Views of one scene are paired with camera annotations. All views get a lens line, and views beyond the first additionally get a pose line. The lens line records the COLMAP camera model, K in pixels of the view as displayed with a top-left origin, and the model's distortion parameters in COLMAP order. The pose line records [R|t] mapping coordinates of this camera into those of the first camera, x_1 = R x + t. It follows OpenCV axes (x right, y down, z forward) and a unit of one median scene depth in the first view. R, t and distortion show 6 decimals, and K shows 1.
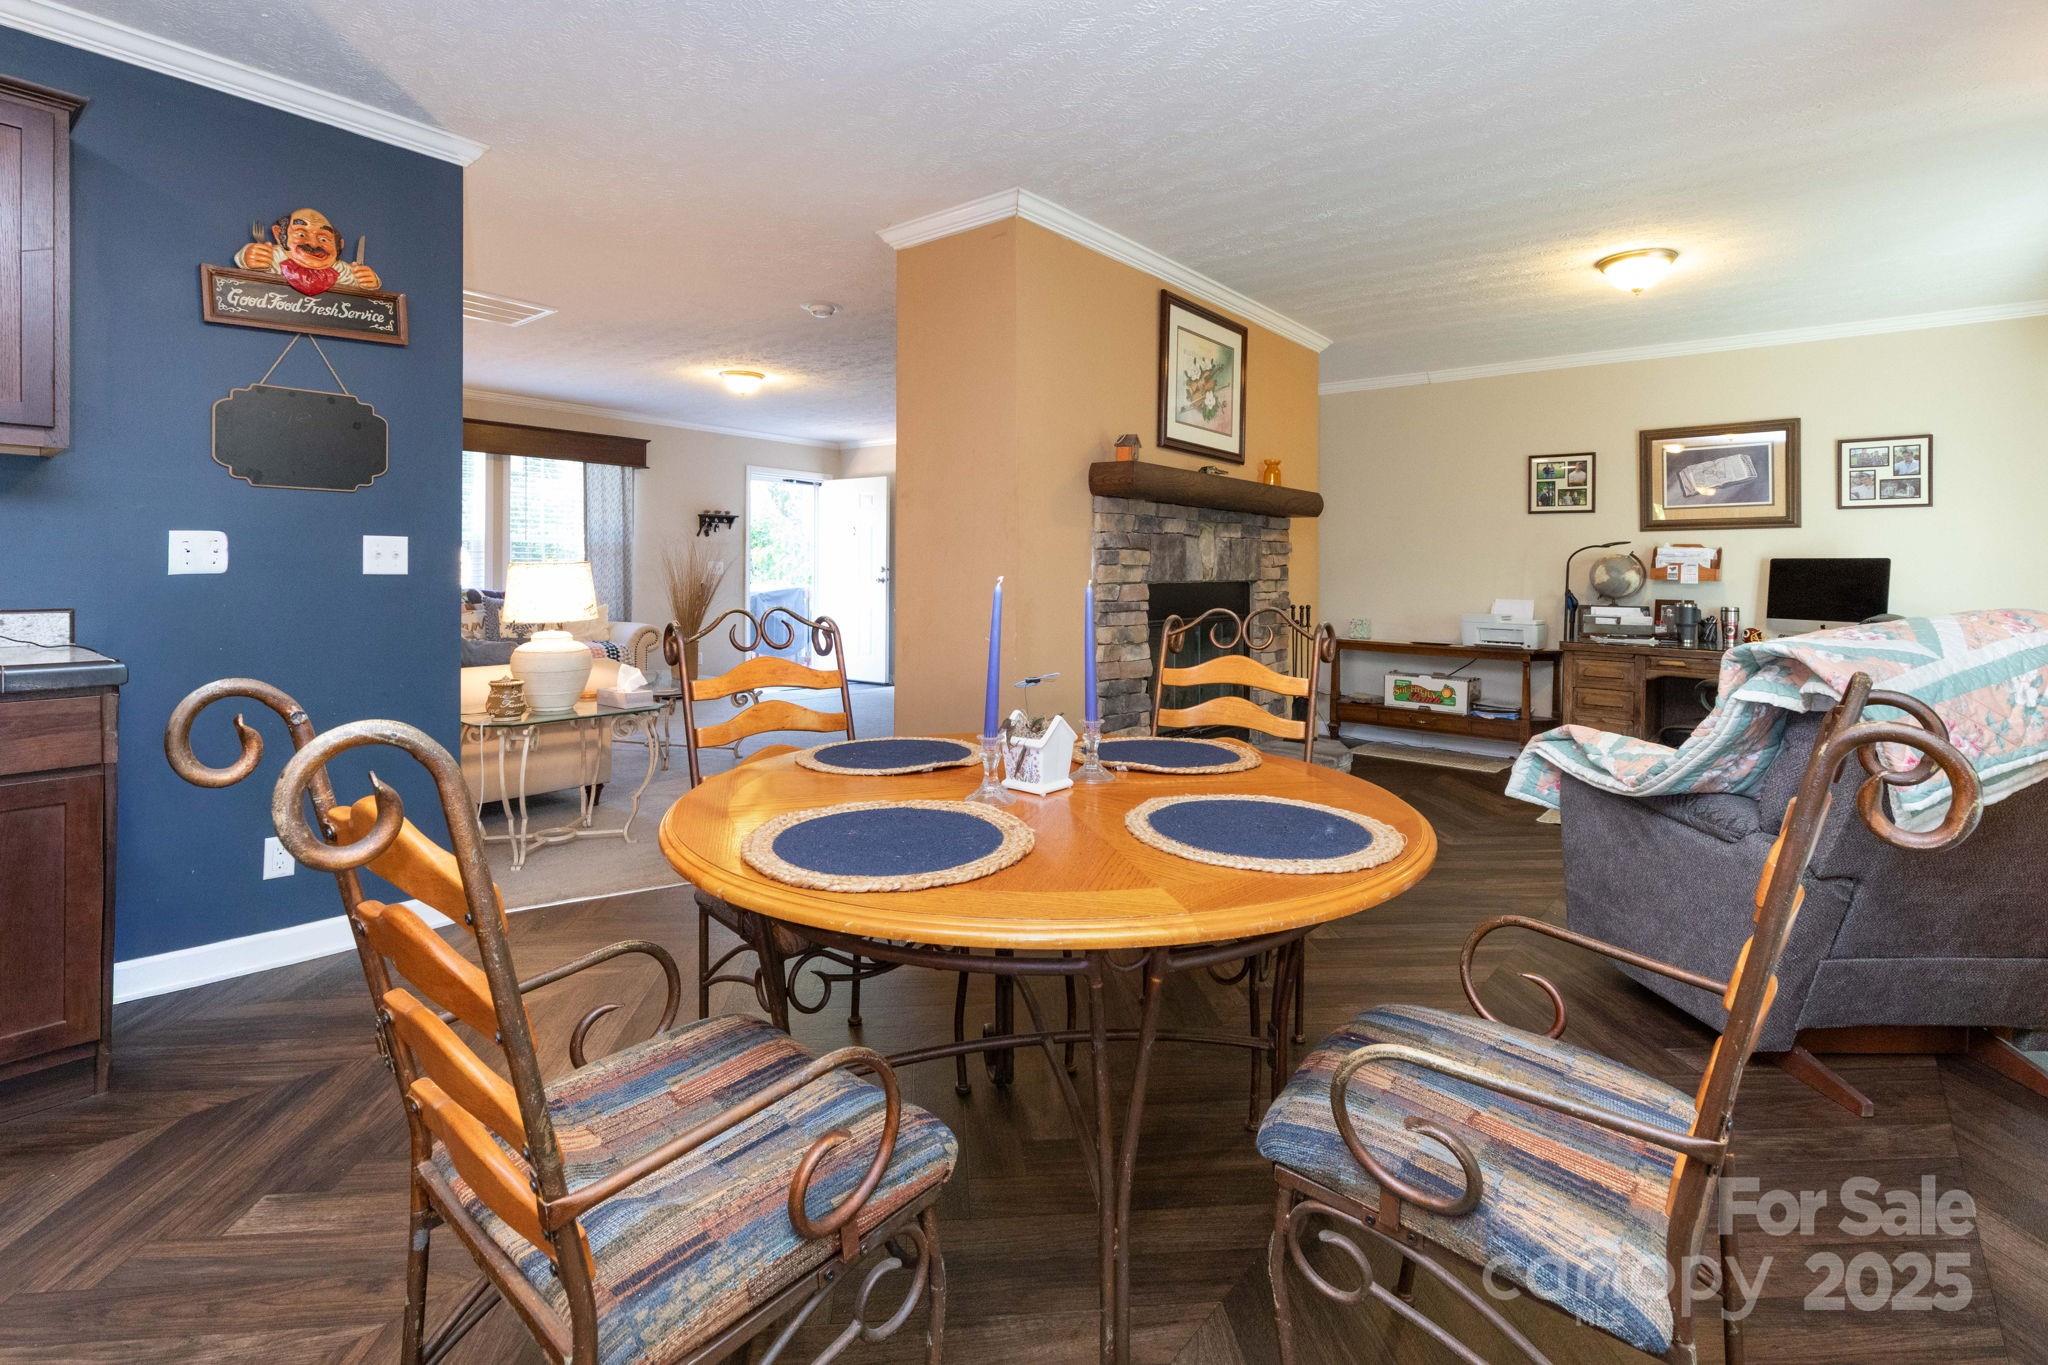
lens RADIAL K [[956.9, 0, 1024.0], [0, 956.9, 595.0], [0, 0, 1]] dist [0.002024, 0.000468]
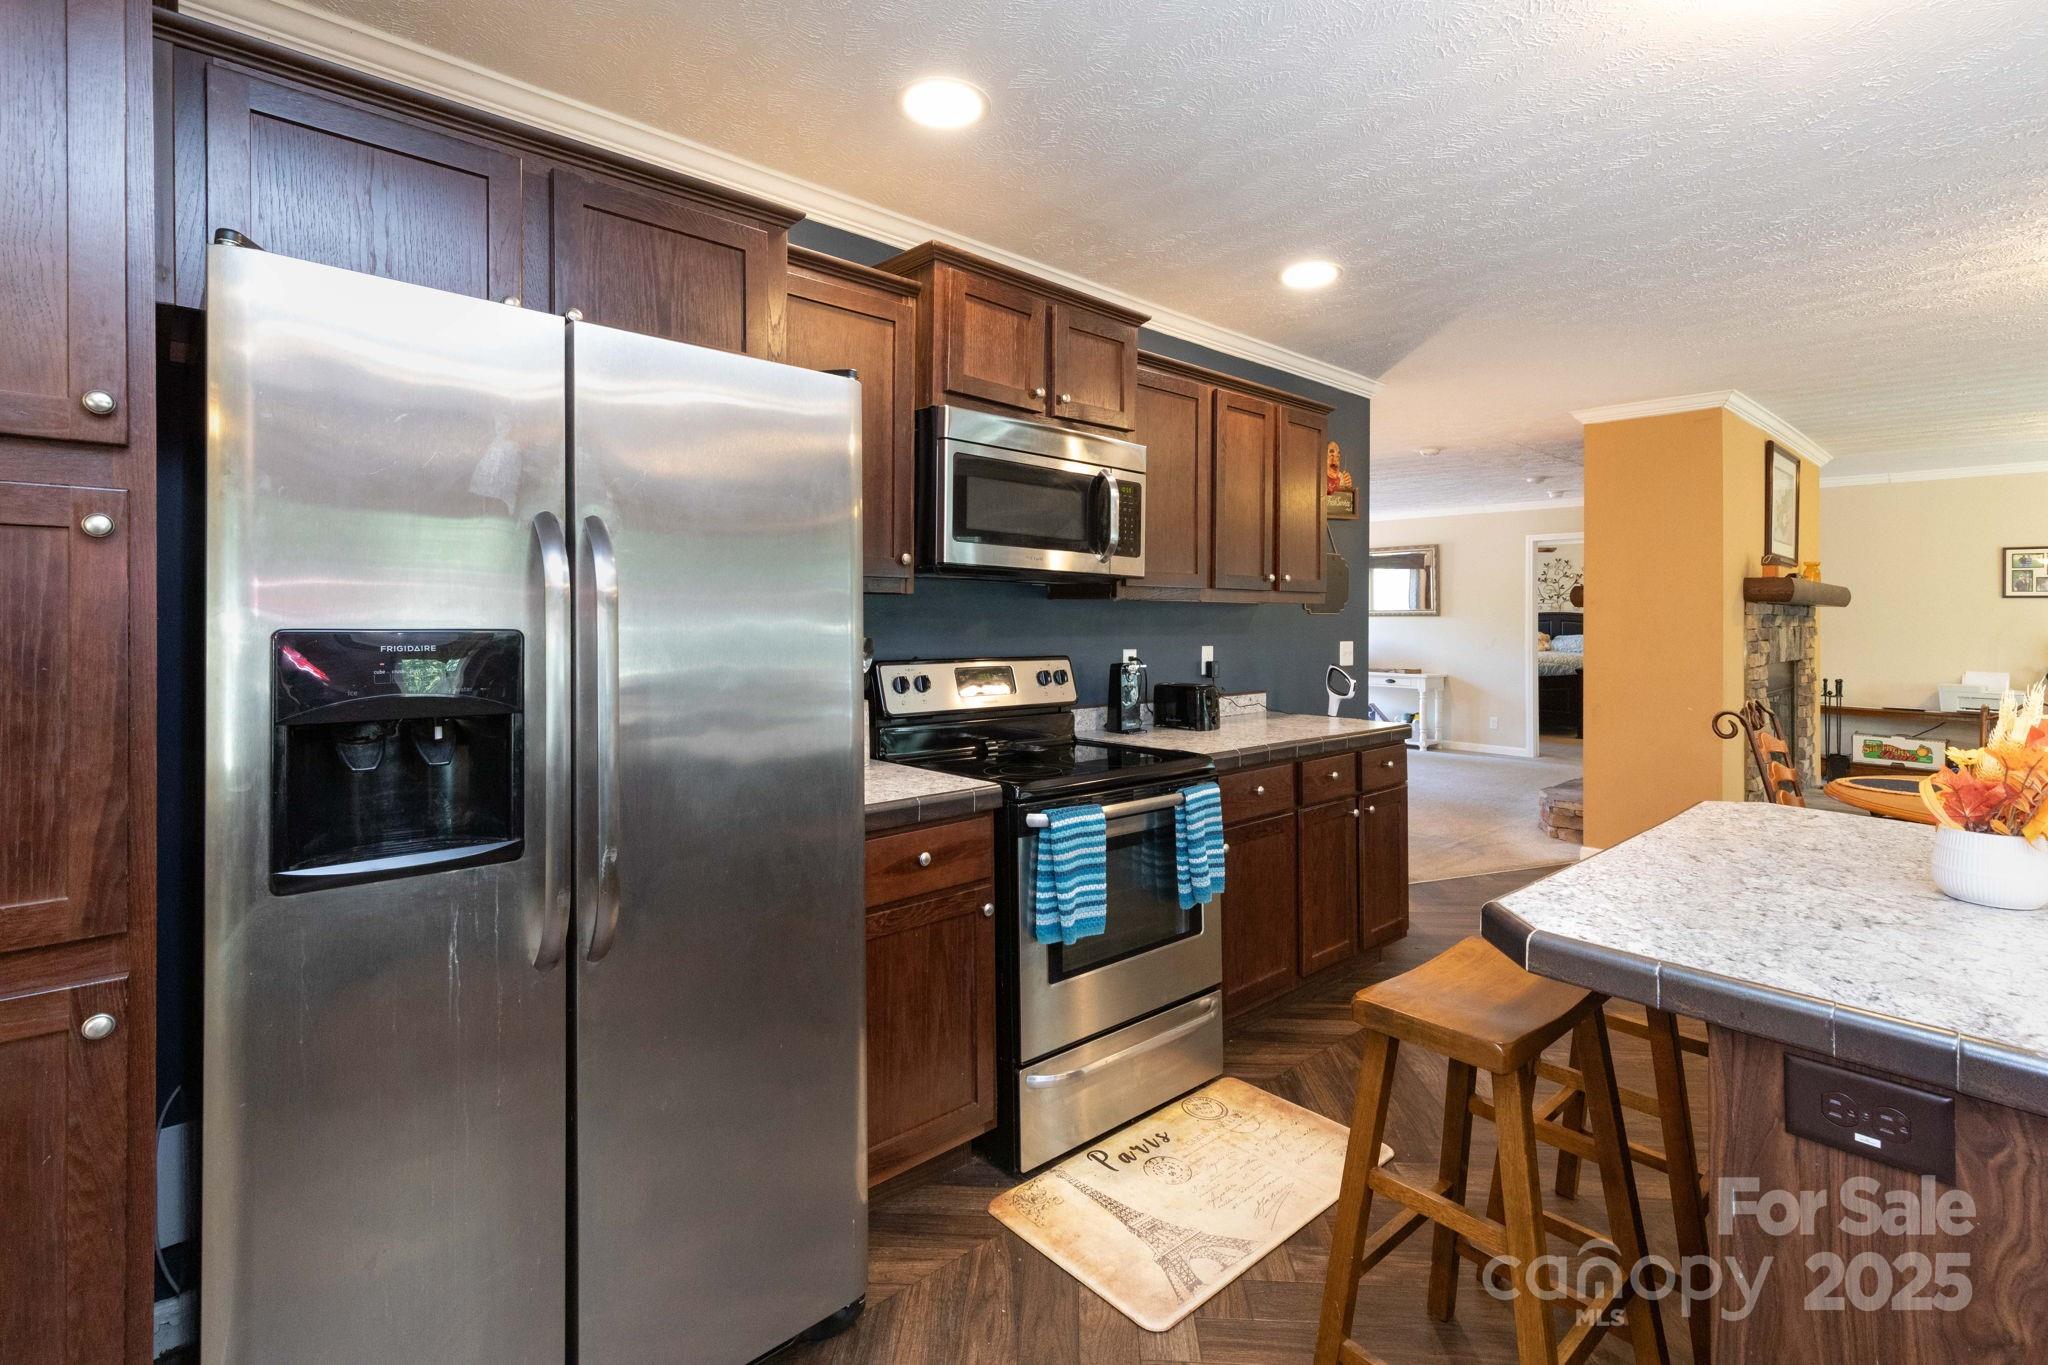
lens RADIAL K [[946.0, 0, 1022.1], [0, 946.0, 641.0], [0, 0, 1]] dist [0.000987, 0.000106]
pose [[0.989024, 0.001358, -0.147747, -0.480768], [-0.001695, 0.999996, -0.002152, -0.028890], [0.147743, 0.002379, 0.989023, -0.307510]]
